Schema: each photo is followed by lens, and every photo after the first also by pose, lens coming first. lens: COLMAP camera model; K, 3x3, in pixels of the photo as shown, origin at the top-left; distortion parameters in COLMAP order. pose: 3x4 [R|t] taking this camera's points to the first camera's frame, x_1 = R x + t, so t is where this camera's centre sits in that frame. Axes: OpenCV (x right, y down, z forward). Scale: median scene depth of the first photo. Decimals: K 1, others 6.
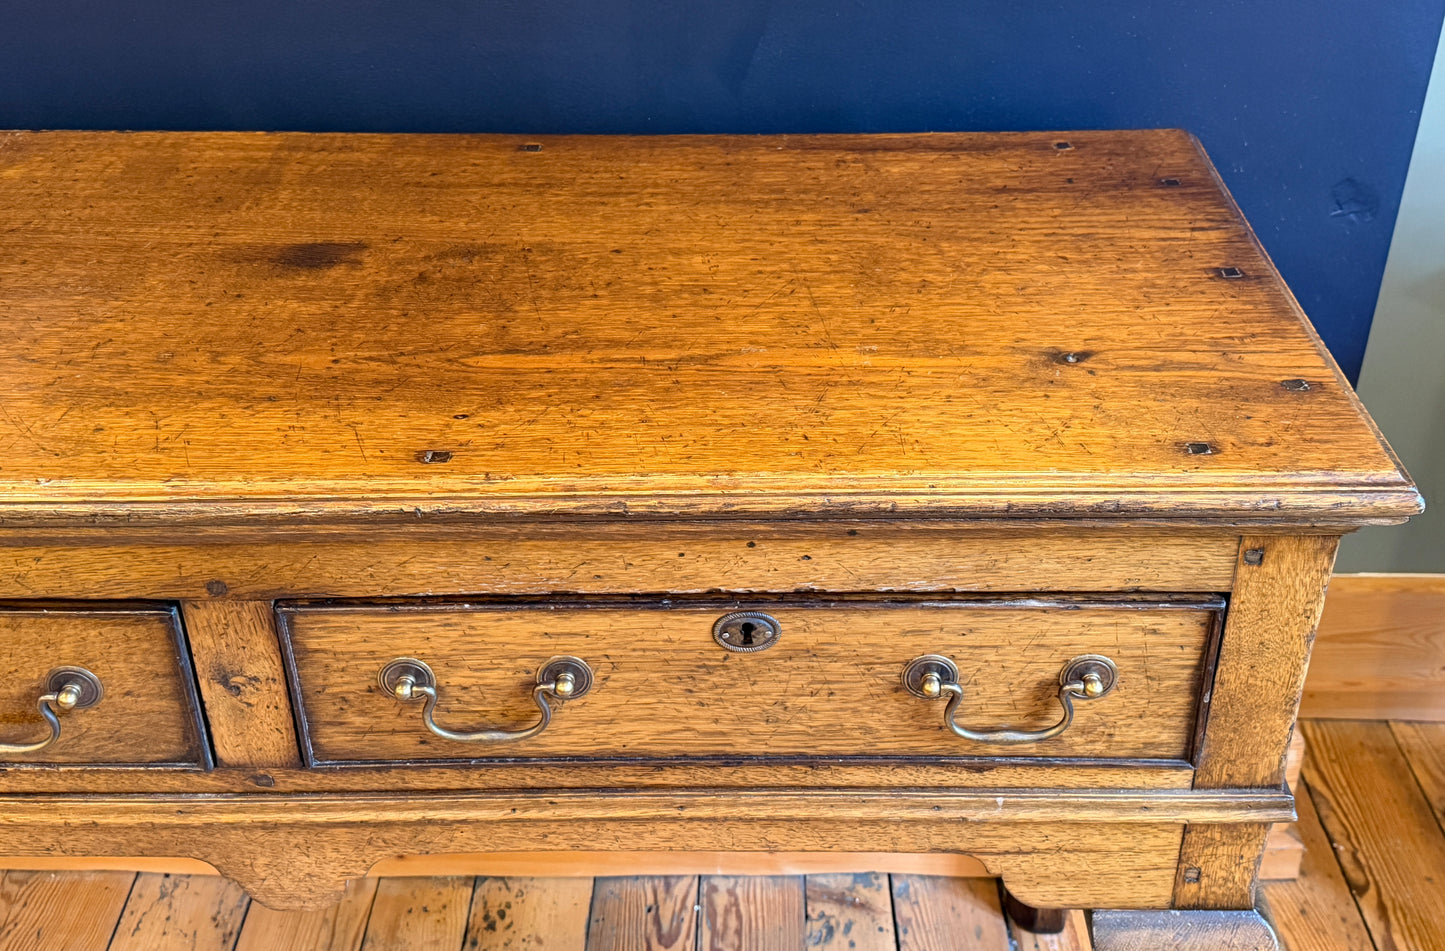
lens RADIAL K [[1607.2, 0, 729.6], [0, 1607.2, 426.3], [0, 0, 1]] dist [0.208401, -0.503894]
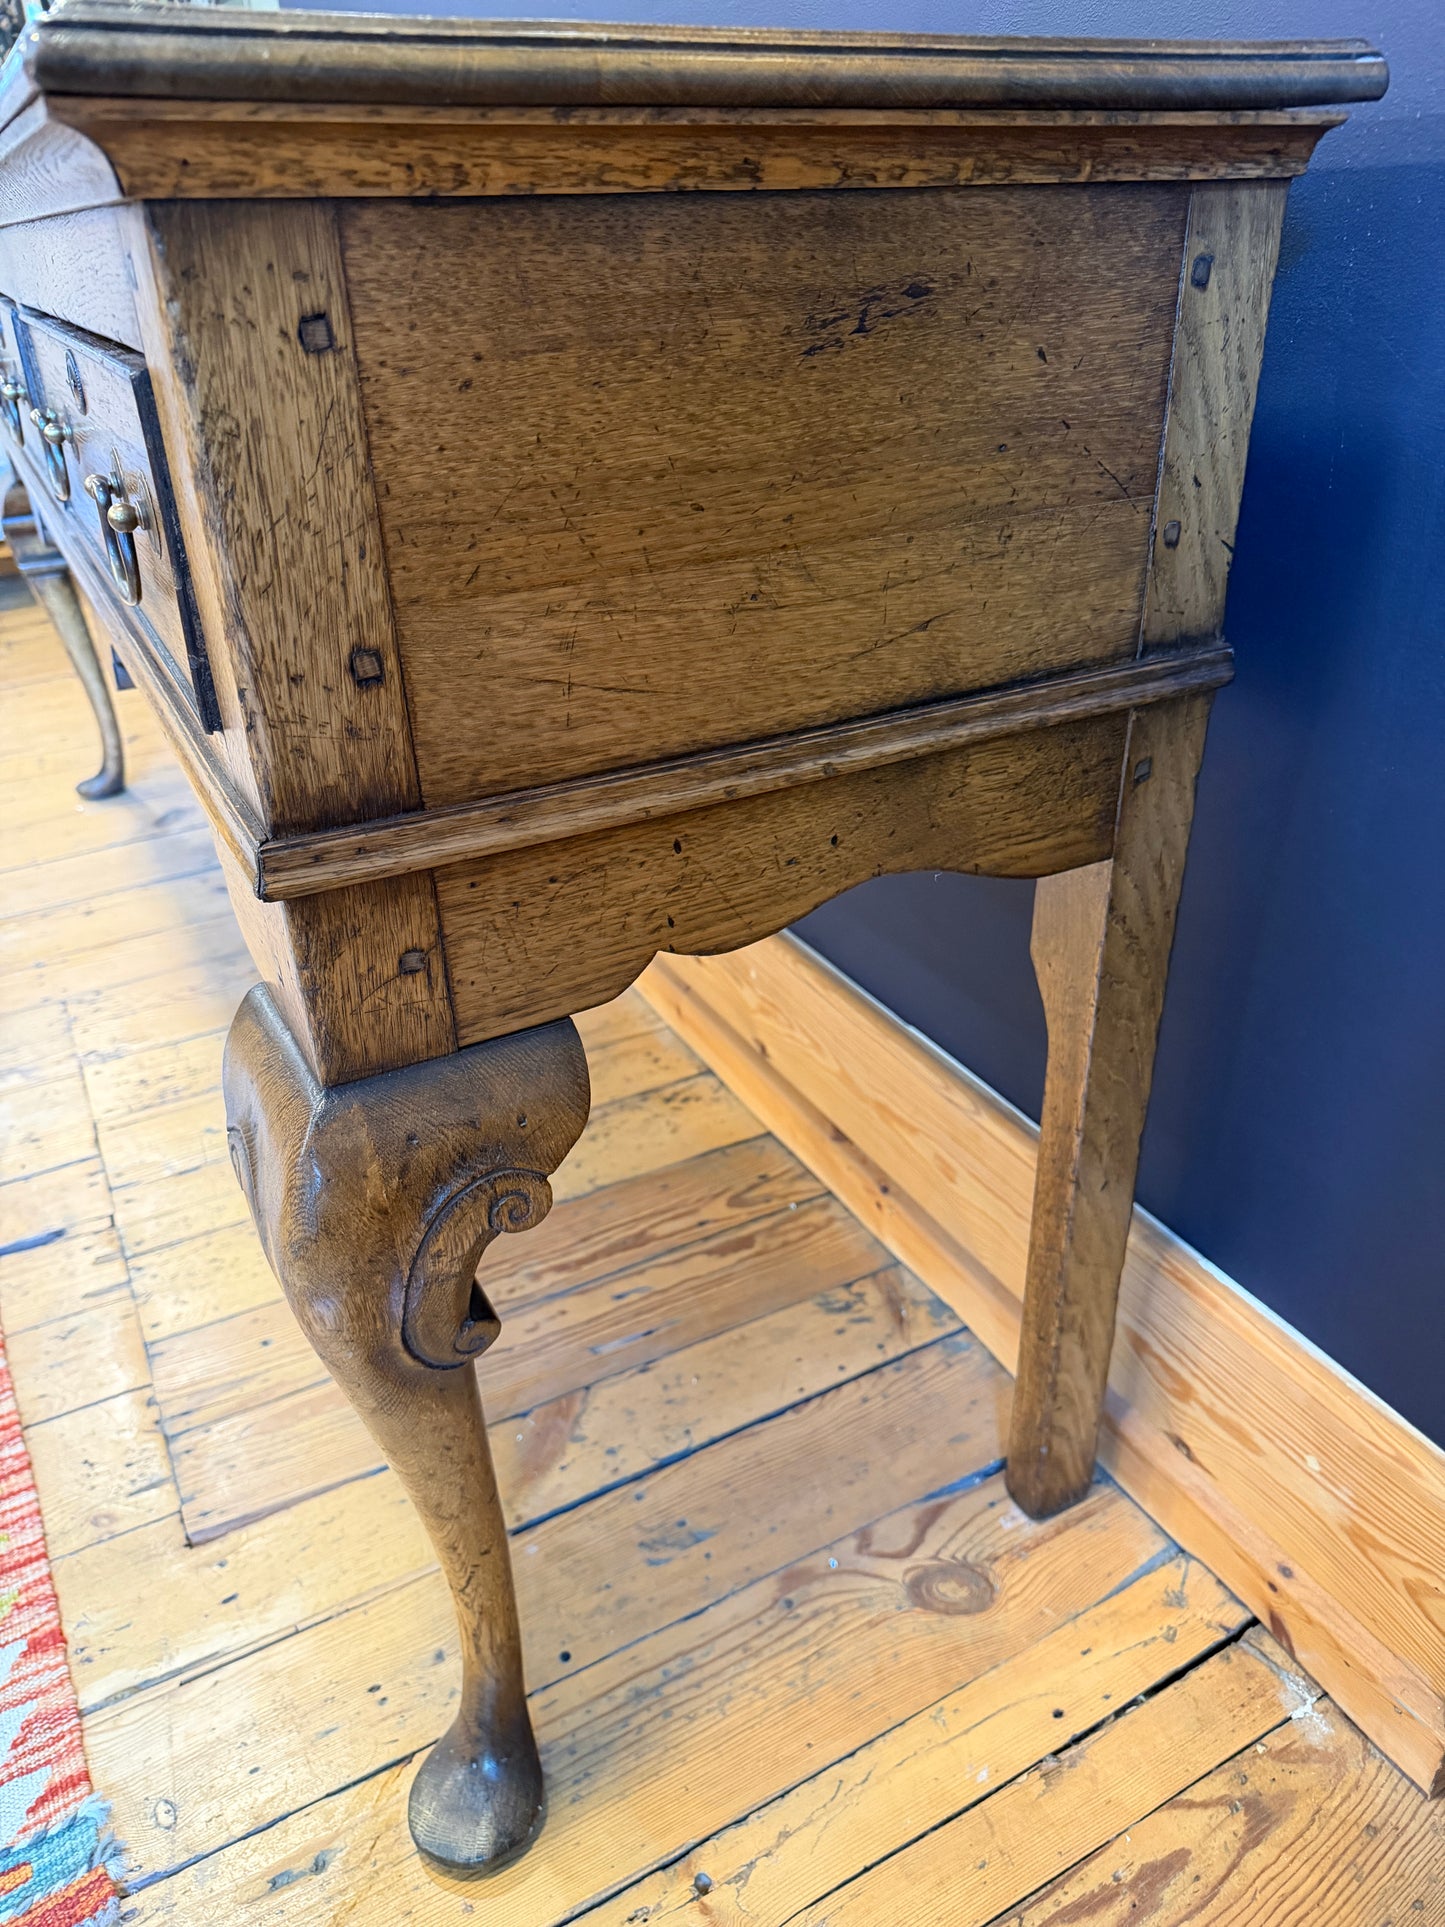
lens RADIAL K [[1357.3, 0, 722.5], [0, 1357.3, 963.5], [0, 0, 1]] dist [0.109135, -0.218137]
pose [[0.477135, 0.415763, -0.774263, 0.816398], [-0.452770, 0.871388, 0.188900, 0.106053], [0.753221, 0.260432, 0.604014, 0.859608]]
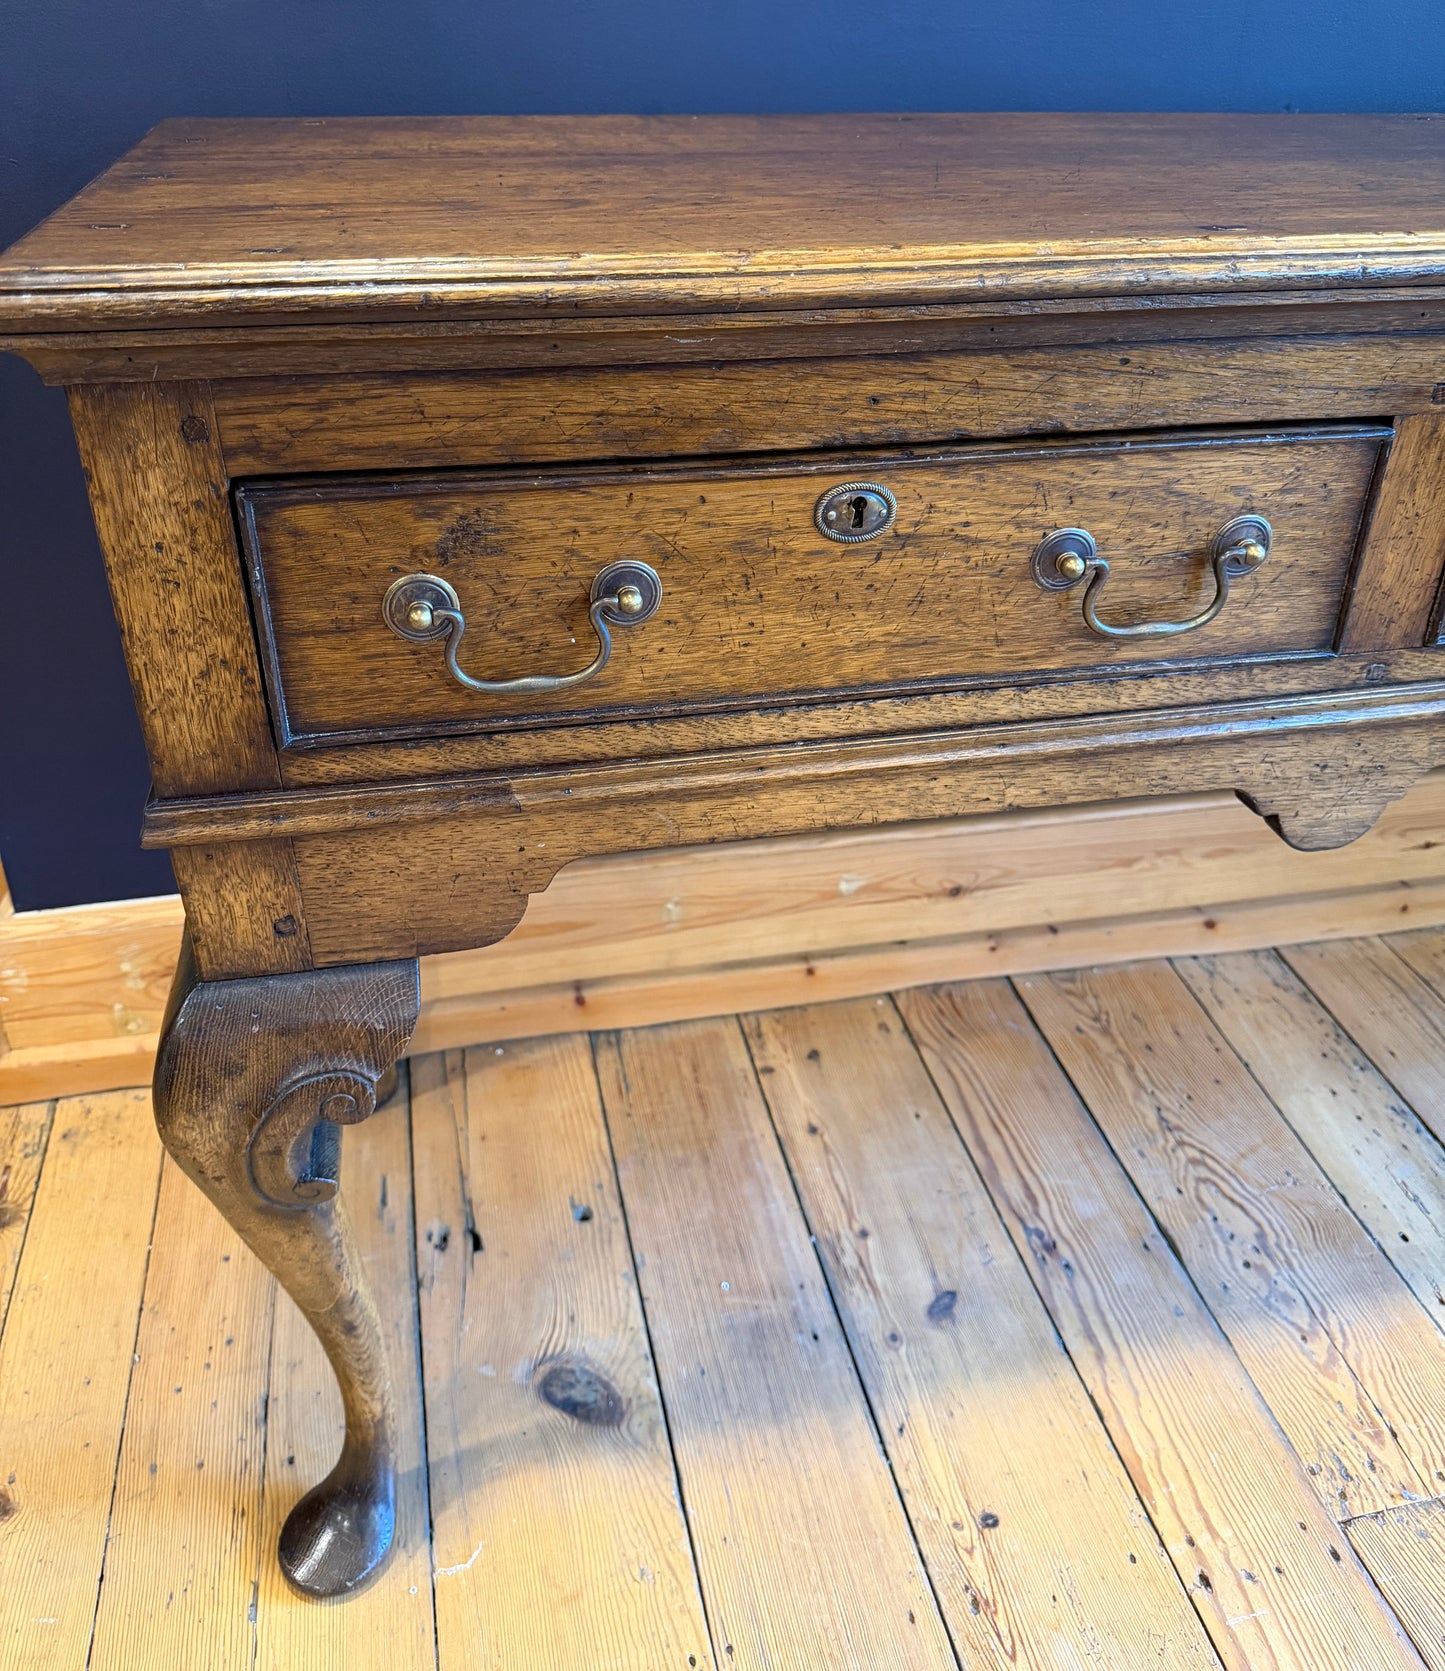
lens RADIAL K [[1357.8, 0, 712.4], [0, 1357.8, 712.9], [0, 0, 1]] dist [0.167299, -0.396926]
pose [[0.977103, -0.091579, 0.192048, -1.387574], [0.105125, 0.992553, -0.061549, 0.254931], [-0.184981, 0.080329, 0.979453, 0.358464]]
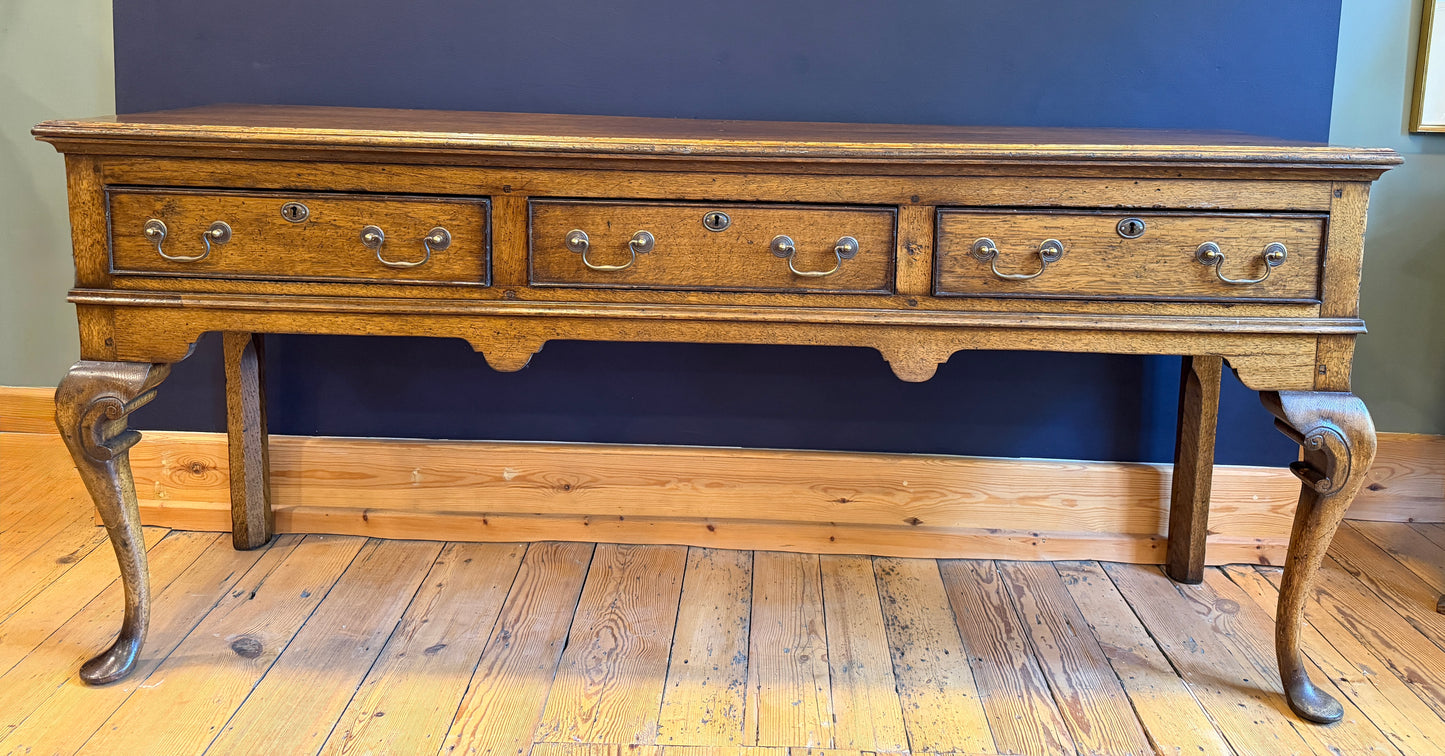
lens RADIAL K [[1034.5, 0, 743.7], [0, 1034.5, 208.6], [0, 0, 1]] dist [0.127707, -0.231143]
pose [[0.999594, 0.028085, -0.004837, -0.536445], [-0.027501, 0.906089, -0.422192, 0.746232], [-0.007475, 0.422154, 0.906493, -0.408594]]
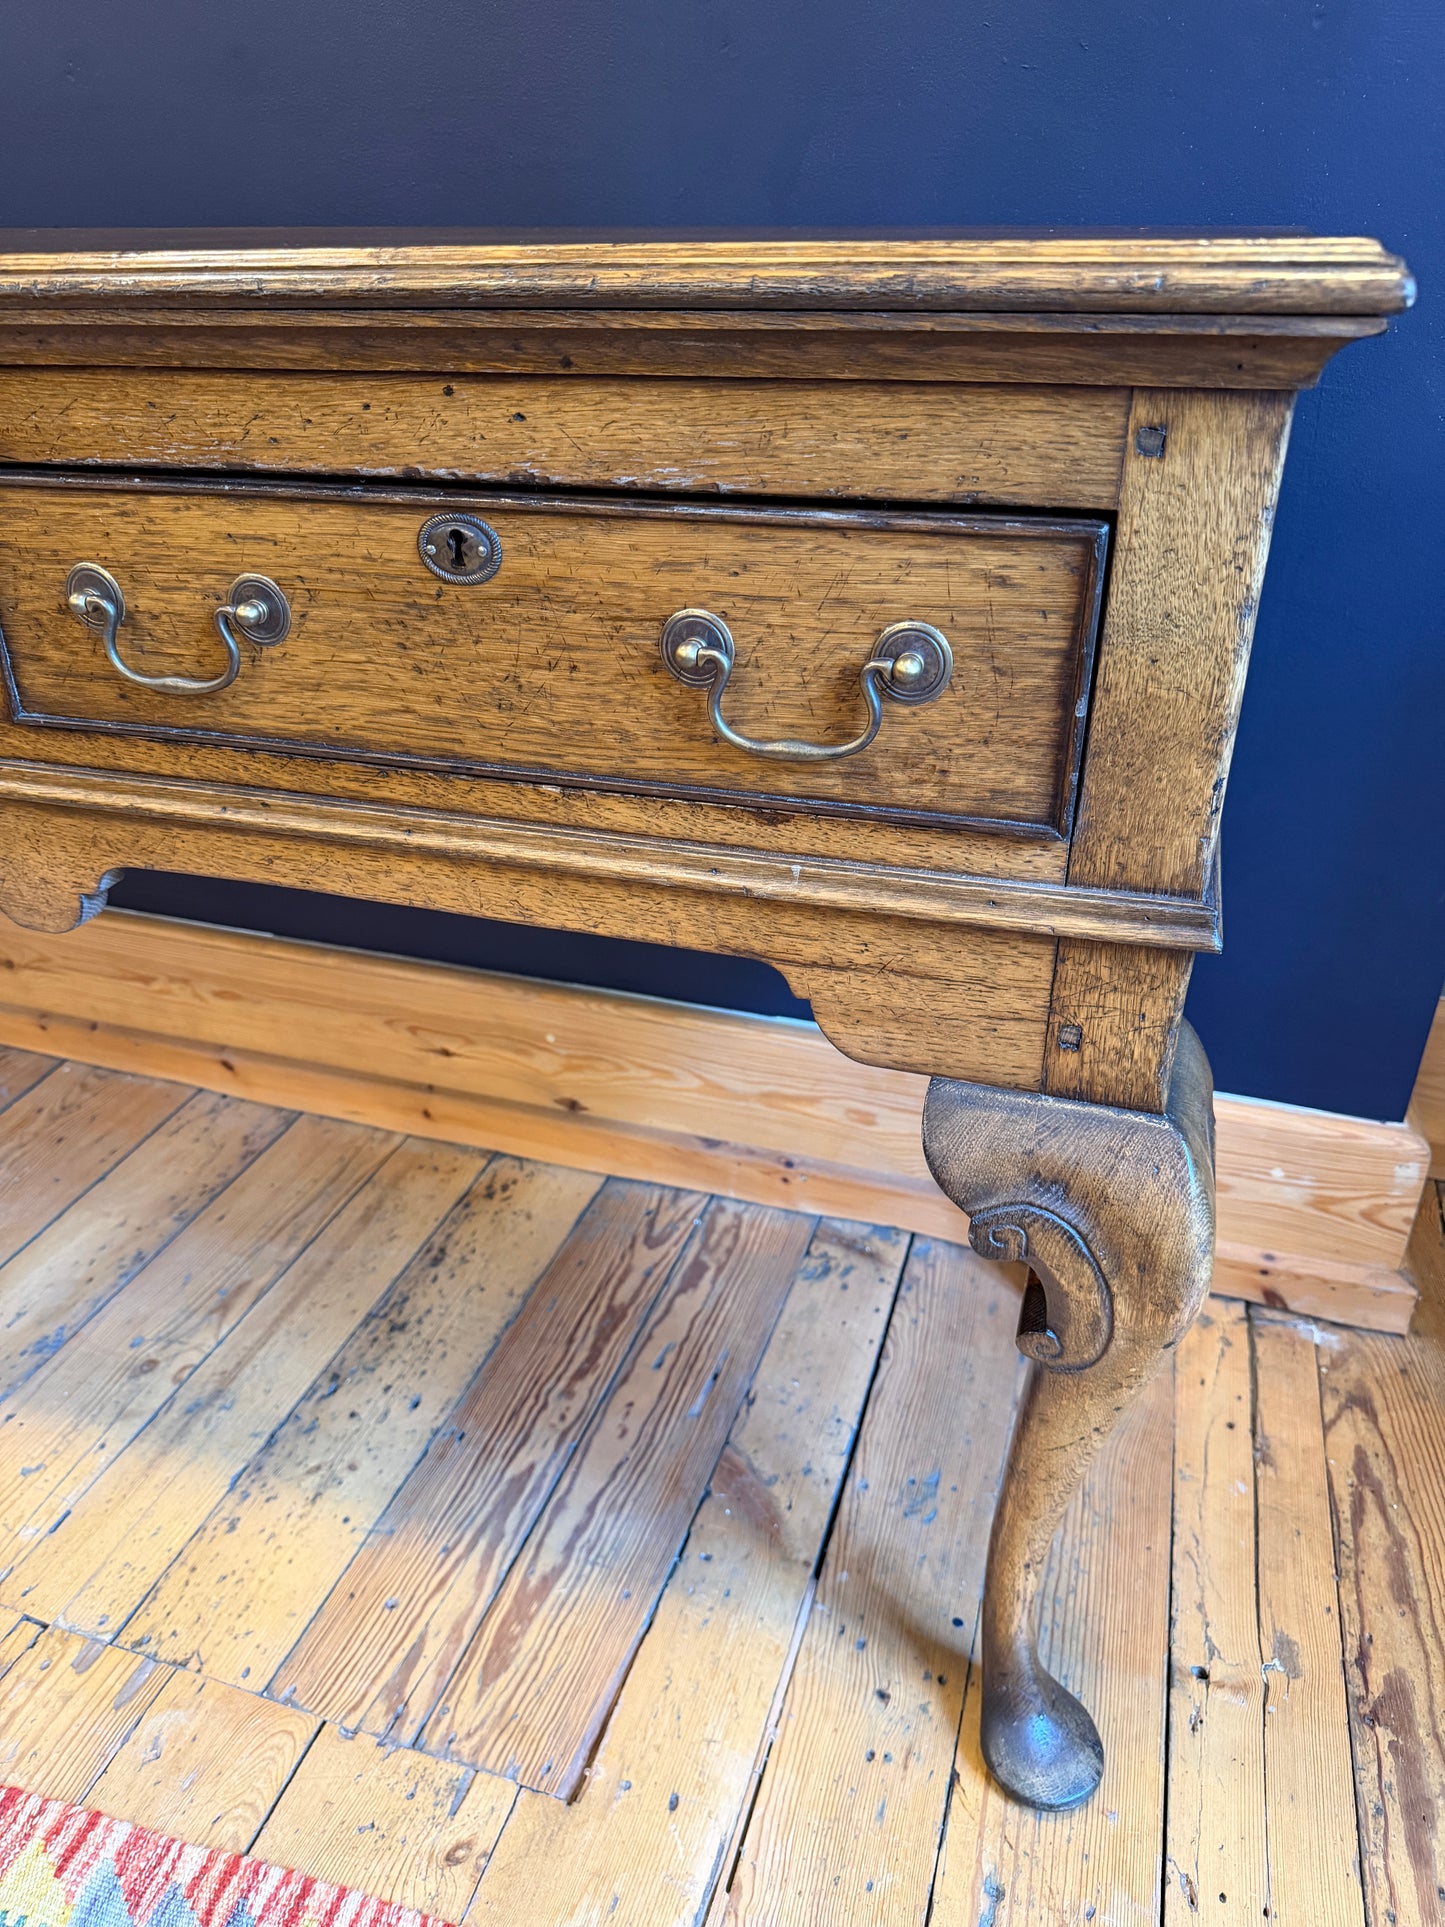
lens RADIAL K [[1357.3, 0, 722.5], [0, 1357.3, 963.5], [0, 0, 1]] dist [0.109135, -0.218137]
pose [[0.952657, 0.146337, -0.266515, 0.310249], [-0.162694, 0.985856, -0.040238, 0.308766], [0.256857, 0.081694, 0.962990, 0.418895]]
